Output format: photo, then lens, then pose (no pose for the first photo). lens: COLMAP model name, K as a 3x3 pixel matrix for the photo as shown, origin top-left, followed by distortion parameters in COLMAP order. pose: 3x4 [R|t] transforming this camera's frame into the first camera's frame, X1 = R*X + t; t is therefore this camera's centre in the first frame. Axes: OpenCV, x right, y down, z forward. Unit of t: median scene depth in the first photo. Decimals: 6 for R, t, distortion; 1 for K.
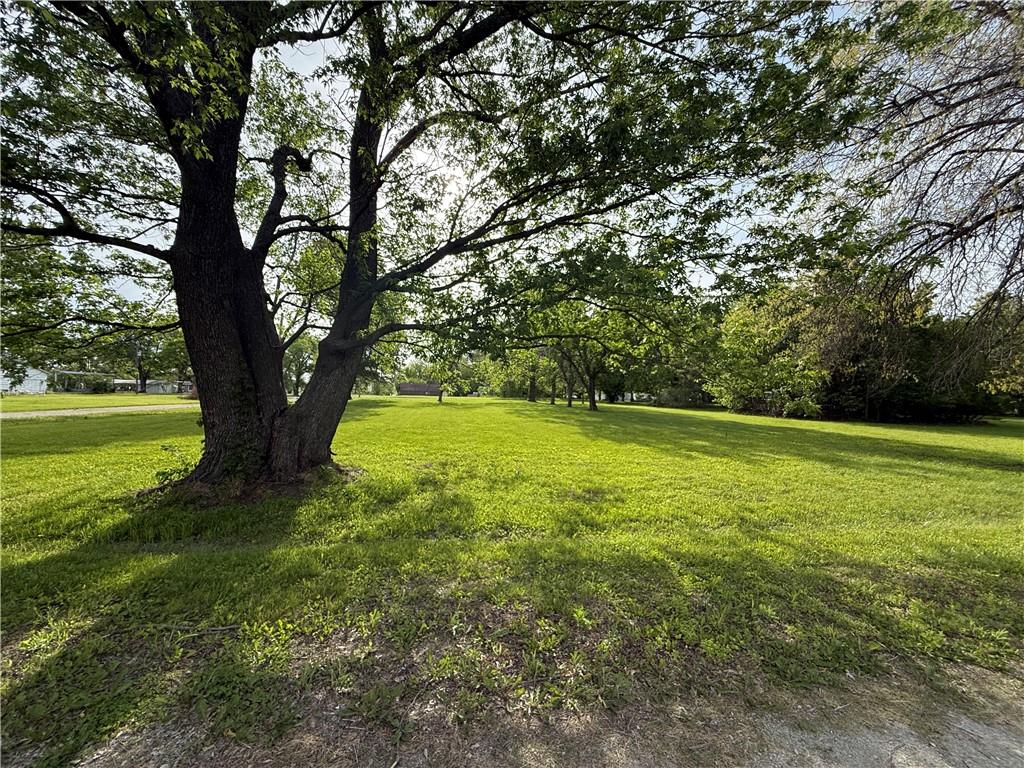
lens RADIAL K [[409.6, 0, 512.0], [0, 409.6, 384.0], [0, 0, 1]] dist [-0.000727, -0.000038]
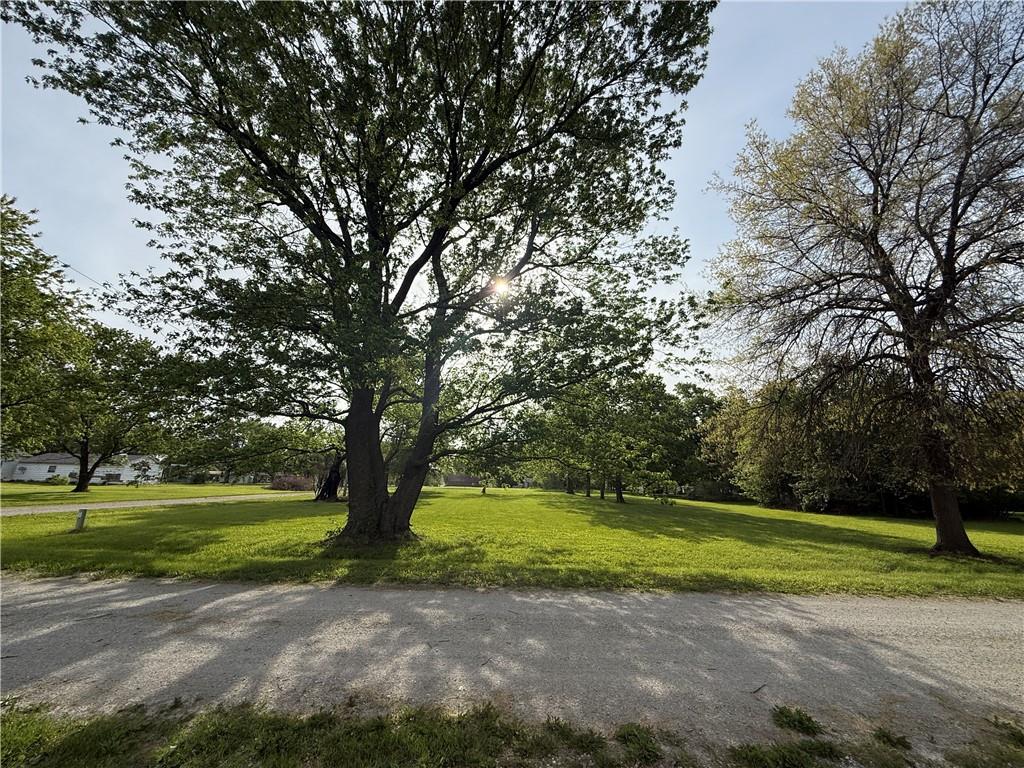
lens RADIAL K [[410.6, 0, 512.0], [0, 410.6, 384.0], [0, 0, 1]] dist [0.002646, 0.000136]
pose [[0.993405, -0.022069, -0.112513, 0.036631], [-0.002549, 0.976808, -0.214102, -0.008034], [0.114629, 0.212977, 0.970310, -0.140817]]
